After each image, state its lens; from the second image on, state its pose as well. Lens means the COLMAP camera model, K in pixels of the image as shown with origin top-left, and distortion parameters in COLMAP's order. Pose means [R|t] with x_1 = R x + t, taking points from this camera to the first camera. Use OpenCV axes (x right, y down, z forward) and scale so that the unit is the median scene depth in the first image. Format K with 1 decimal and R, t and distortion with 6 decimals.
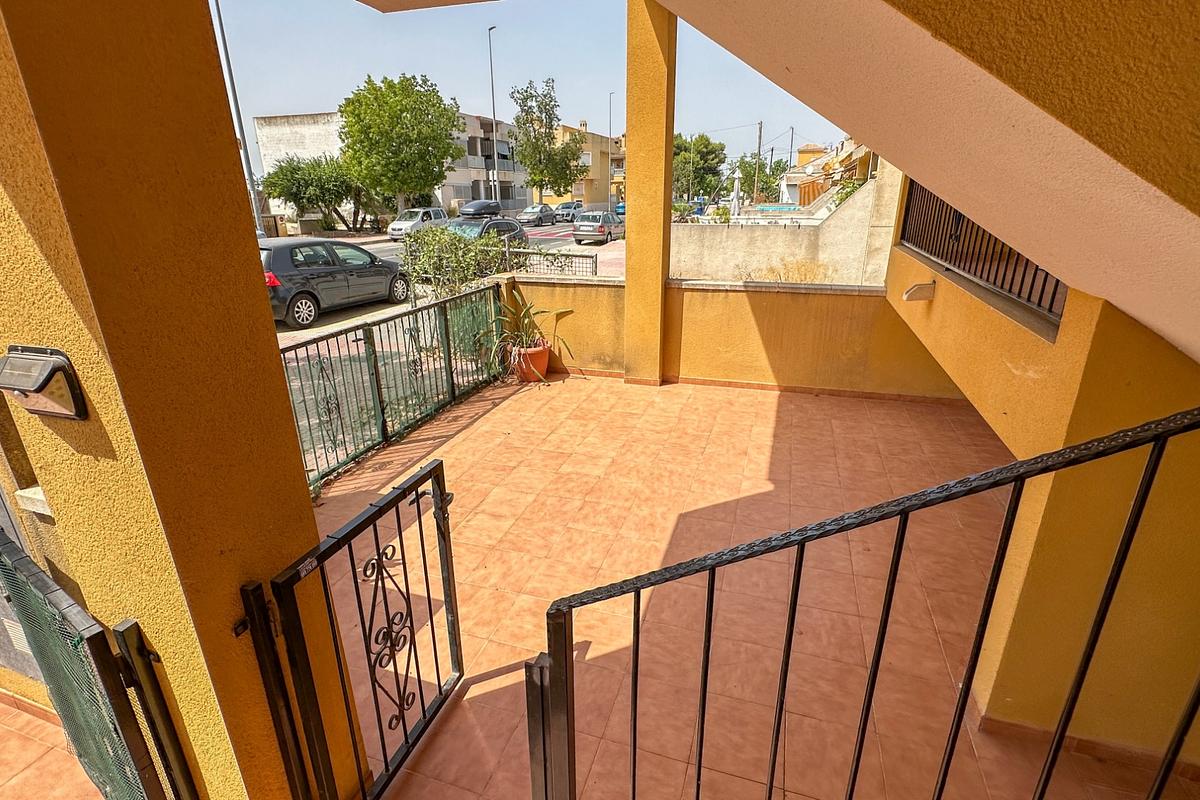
lens RADIAL K [[566.2, 0, 600.9], [0, 566.2, 397.2], [0, 0, 1]] dist [-0.002096, 0.000824]
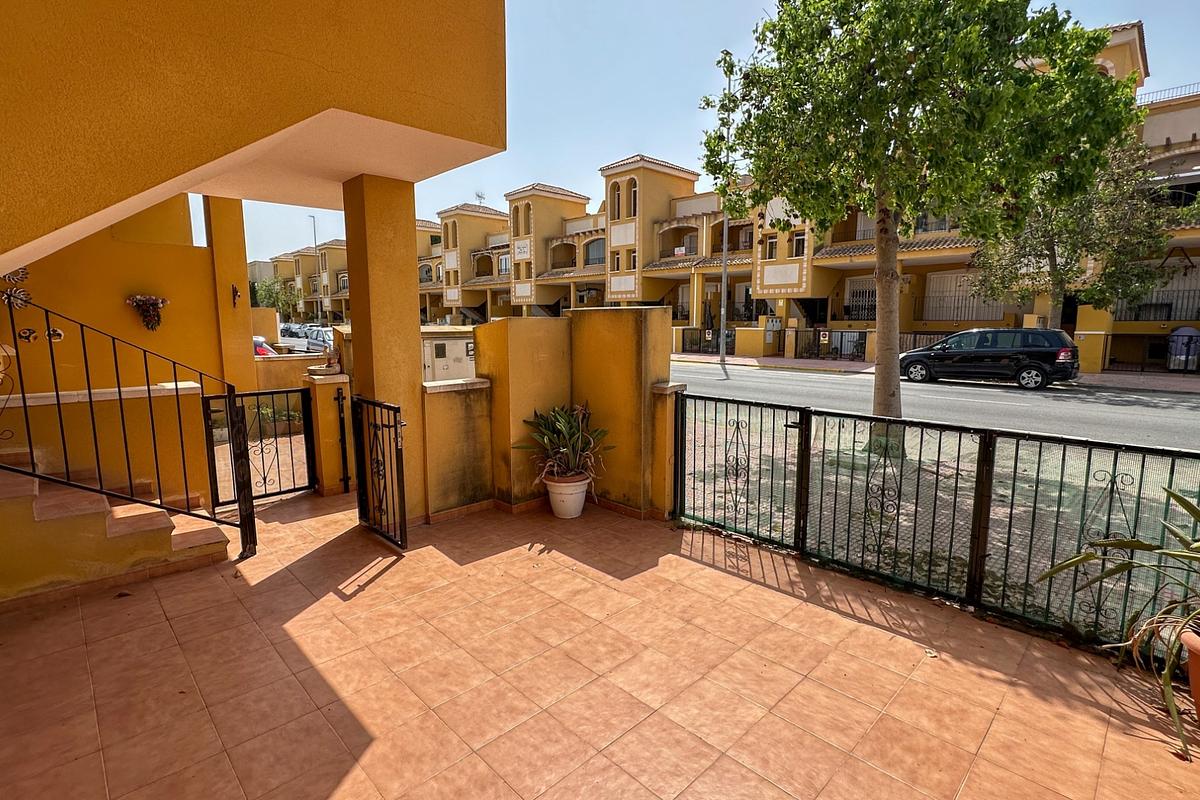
lens RADIAL K [[566.2, 0, 600.9], [0, 566.2, 397.2], [0, 0, 1]] dist [-0.002096, 0.000824]
pose [[-0.469645, 0.124264, -0.874066, 0.472169], [-0.287294, 0.914647, 0.284400, -0.295785], [0.834803, 0.384681, -0.393859, 1.050544]]
